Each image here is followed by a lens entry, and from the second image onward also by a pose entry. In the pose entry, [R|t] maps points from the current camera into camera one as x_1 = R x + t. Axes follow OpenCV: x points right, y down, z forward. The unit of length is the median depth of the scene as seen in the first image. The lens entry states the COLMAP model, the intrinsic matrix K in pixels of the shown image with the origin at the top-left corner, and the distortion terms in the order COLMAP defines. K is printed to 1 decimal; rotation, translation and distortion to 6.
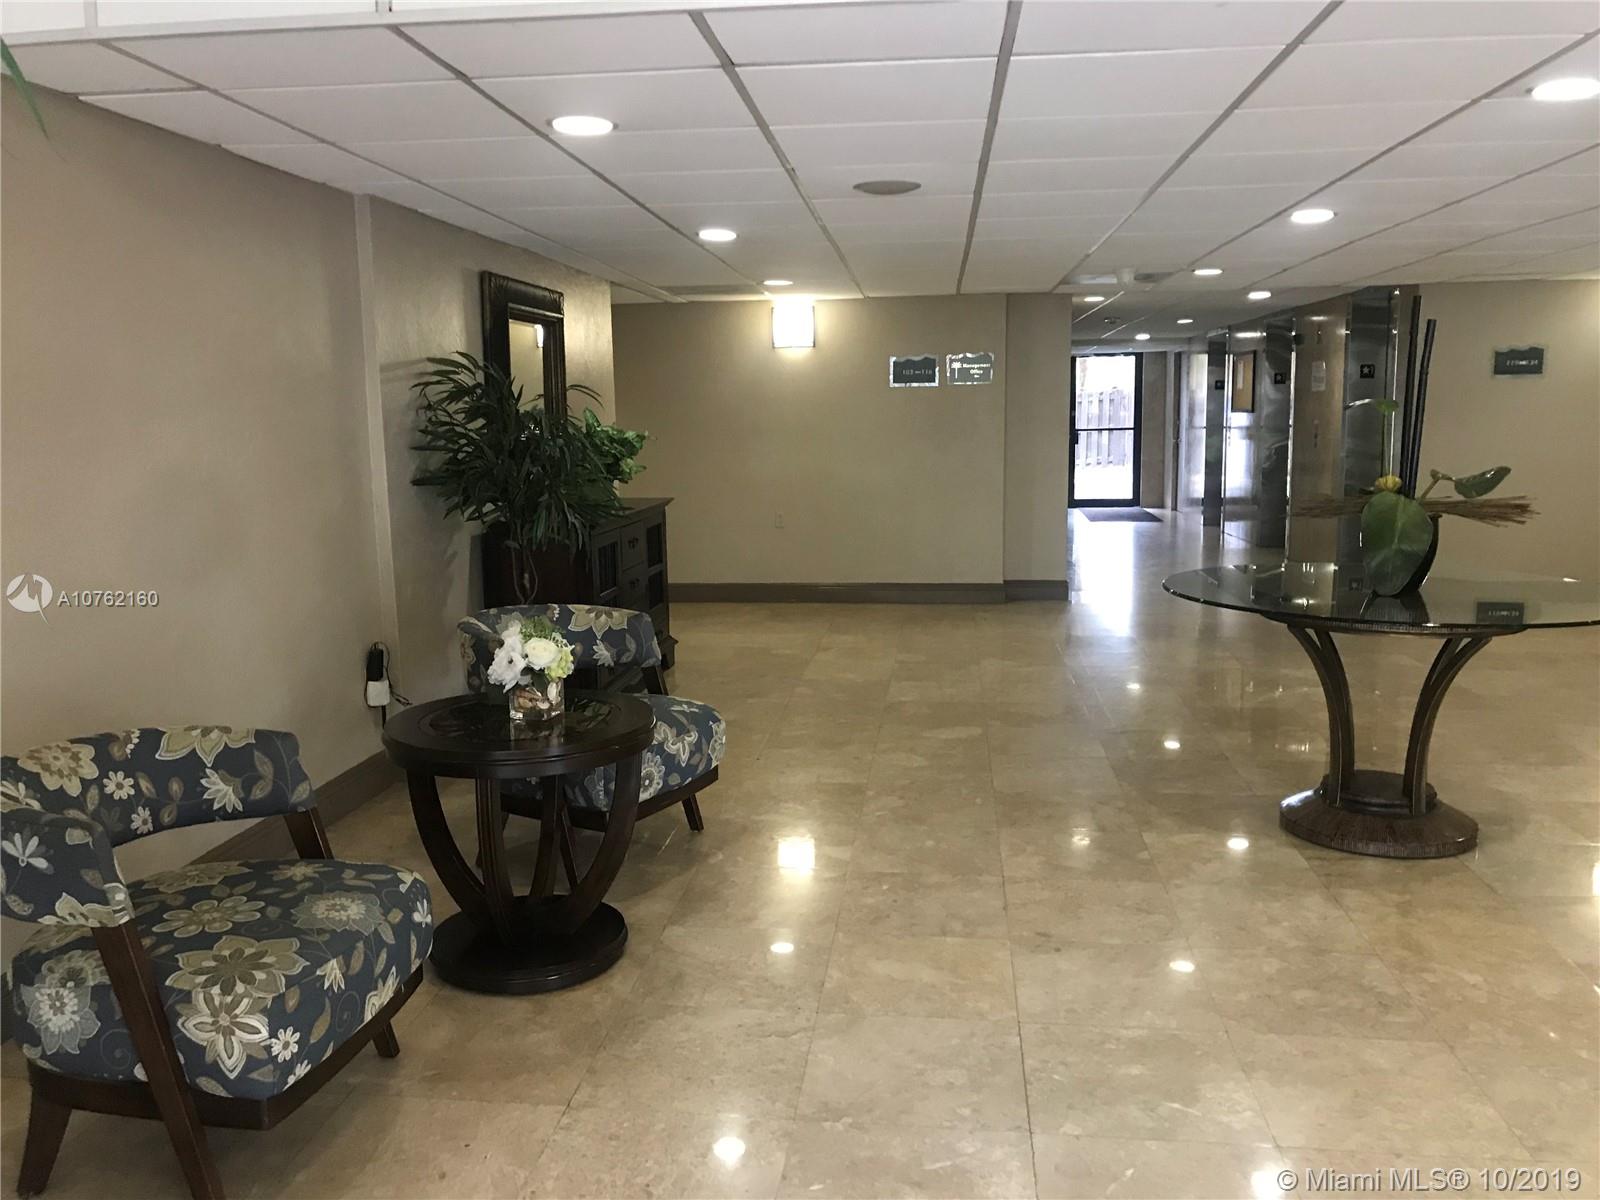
lens RADIAL K [[1306.9, 0, 800.7], [0, 1306.9, 617.7], [0, 0, 1]] dist [0.014081, -0.020107]
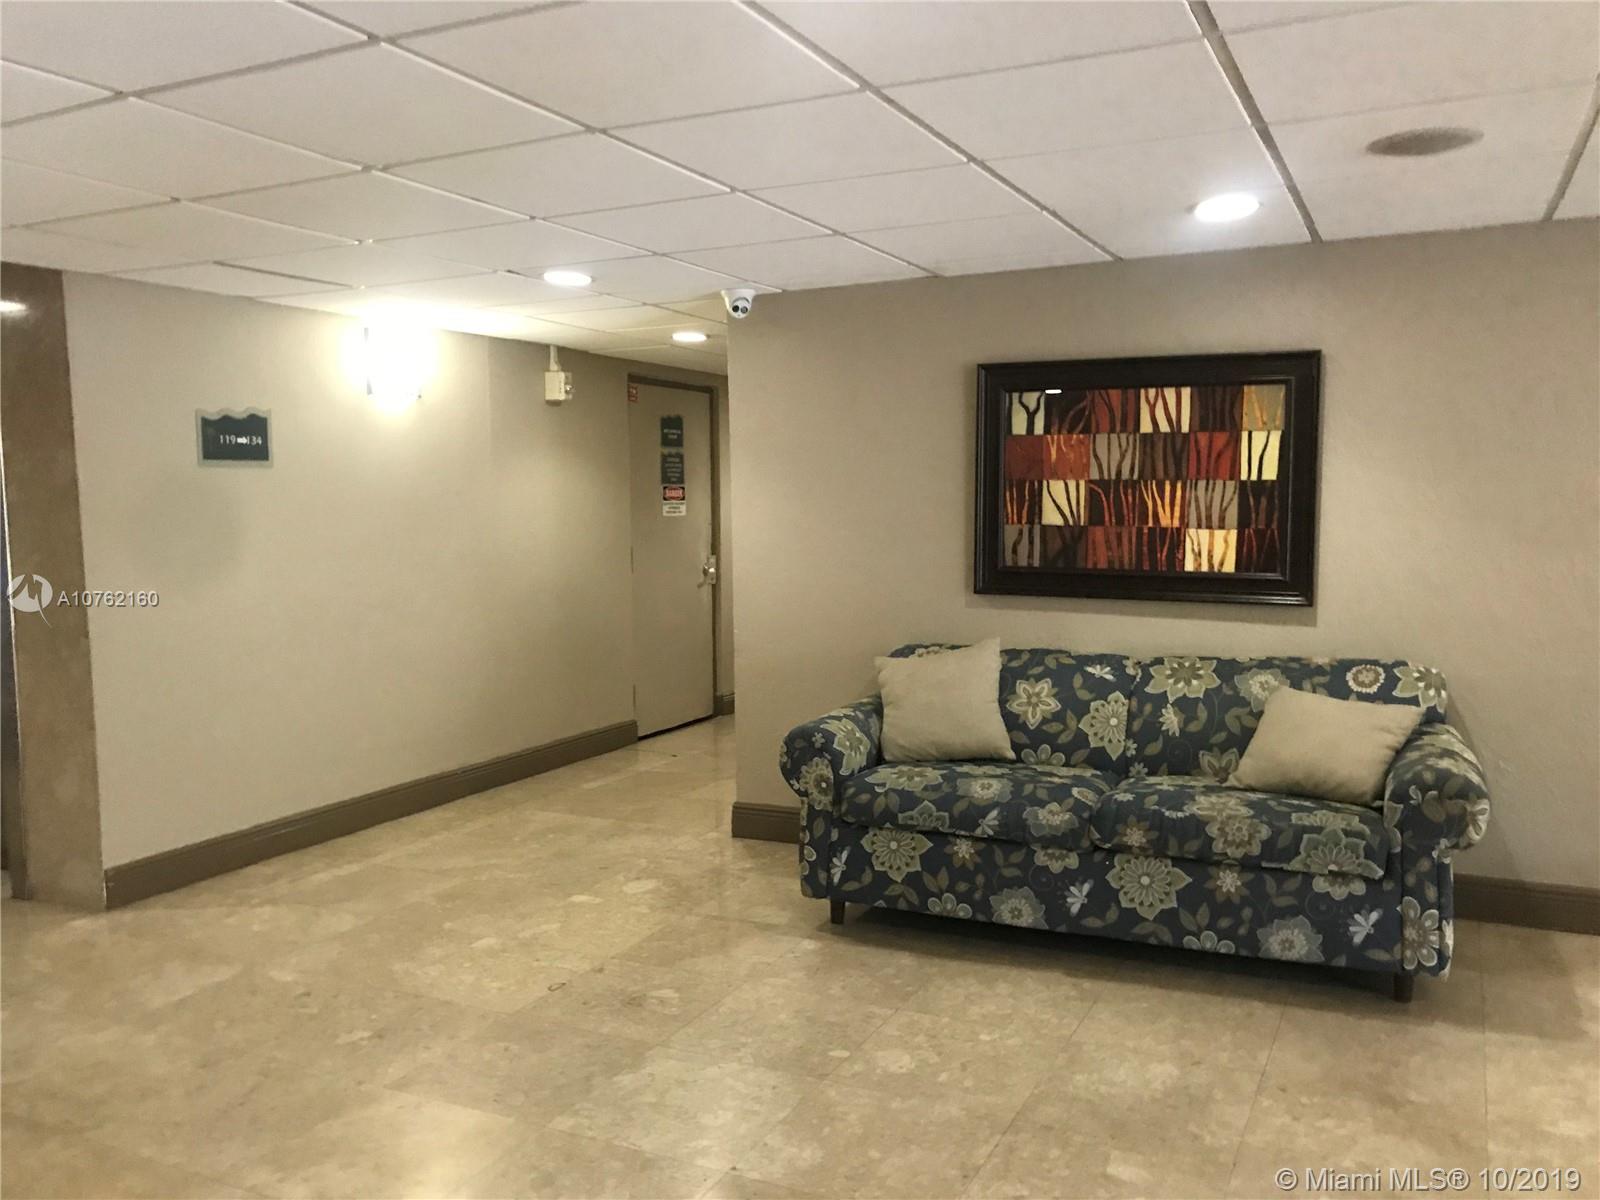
lens RADIAL K [[1306.9, 0, 800.7], [0, 1306.9, 617.7], [0, 0, 1]] dist [0.014081, -0.020107]
pose [[0.336577, -0.077420, 0.938468, 0.074317], [0.154524, 0.987645, 0.026057, -0.076041], [-0.928891, 0.136245, 0.344382, 0.467325]]
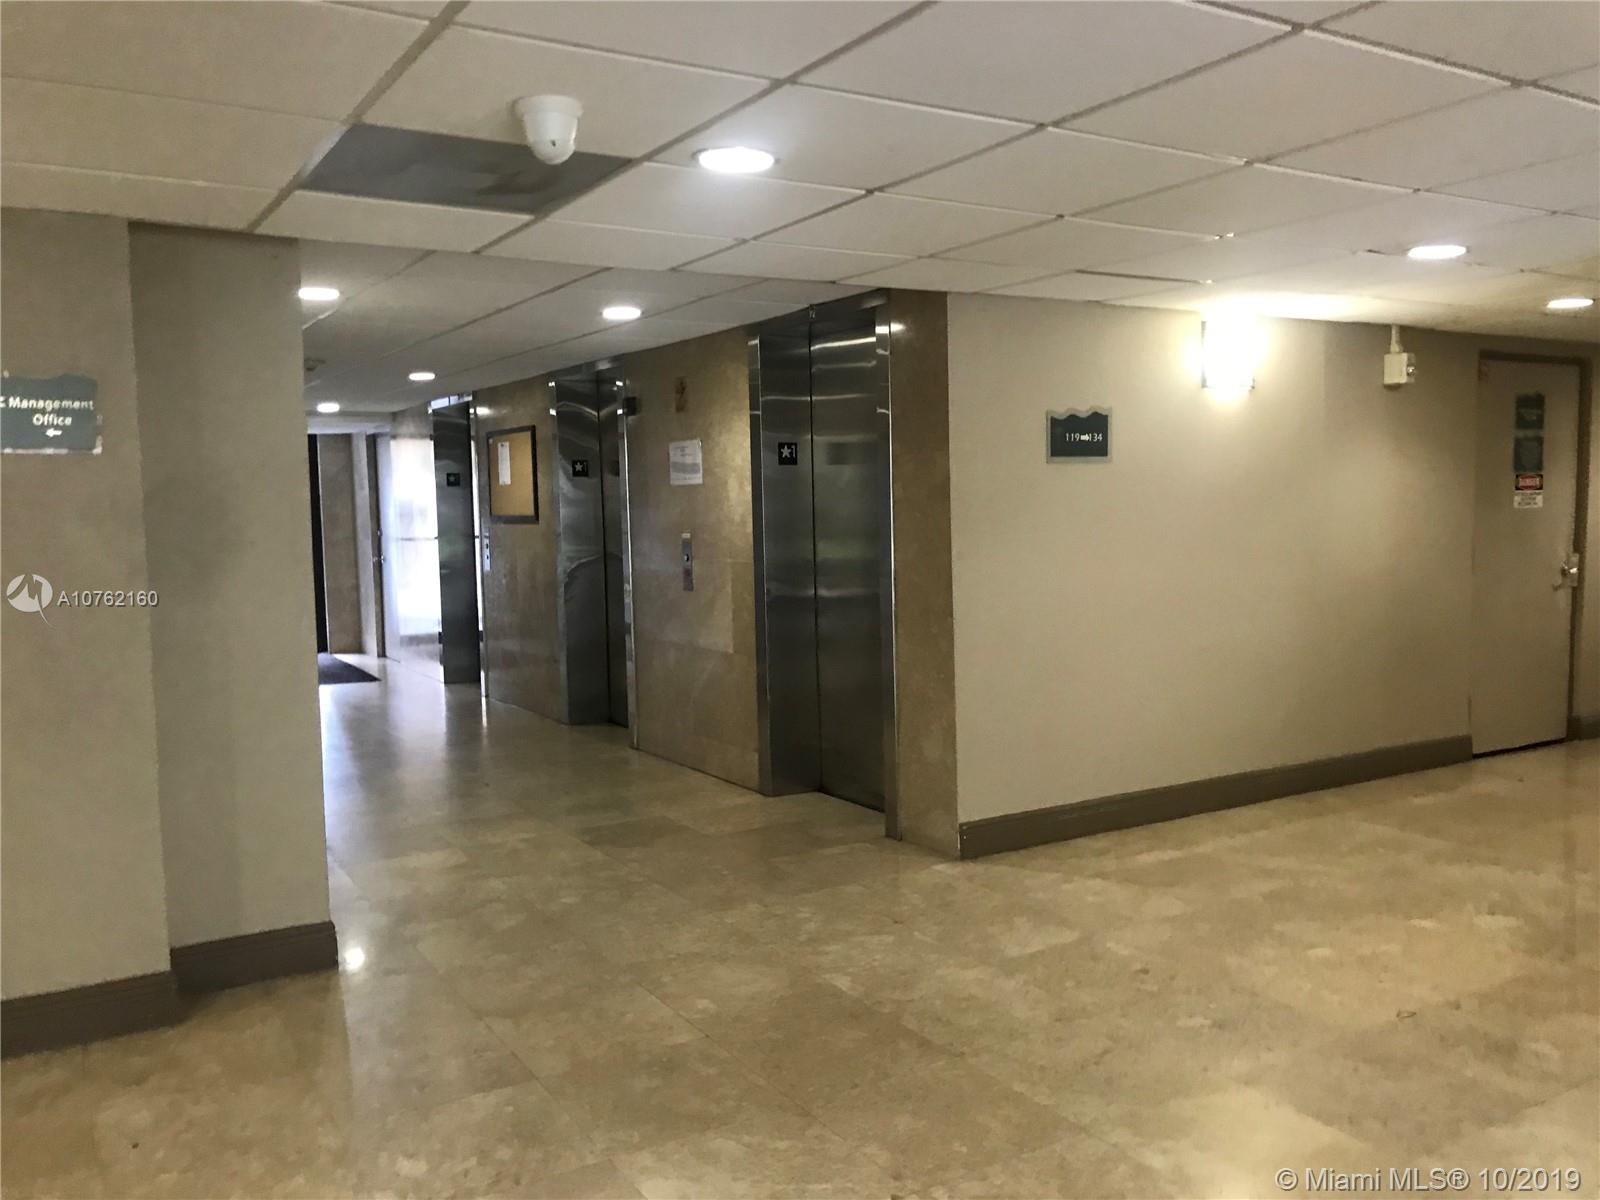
lens RADIAL K [[1306.9, 0, 800.7], [0, 1306.9, 617.7], [0, 0, 1]] dist [0.014081, -0.020107]
pose [[0.794422, -0.055774, 0.604800, 0.062216], [0.102358, 0.993826, -0.042801, -0.079042], [-0.598679, 0.095908, 0.795227, 0.481392]]
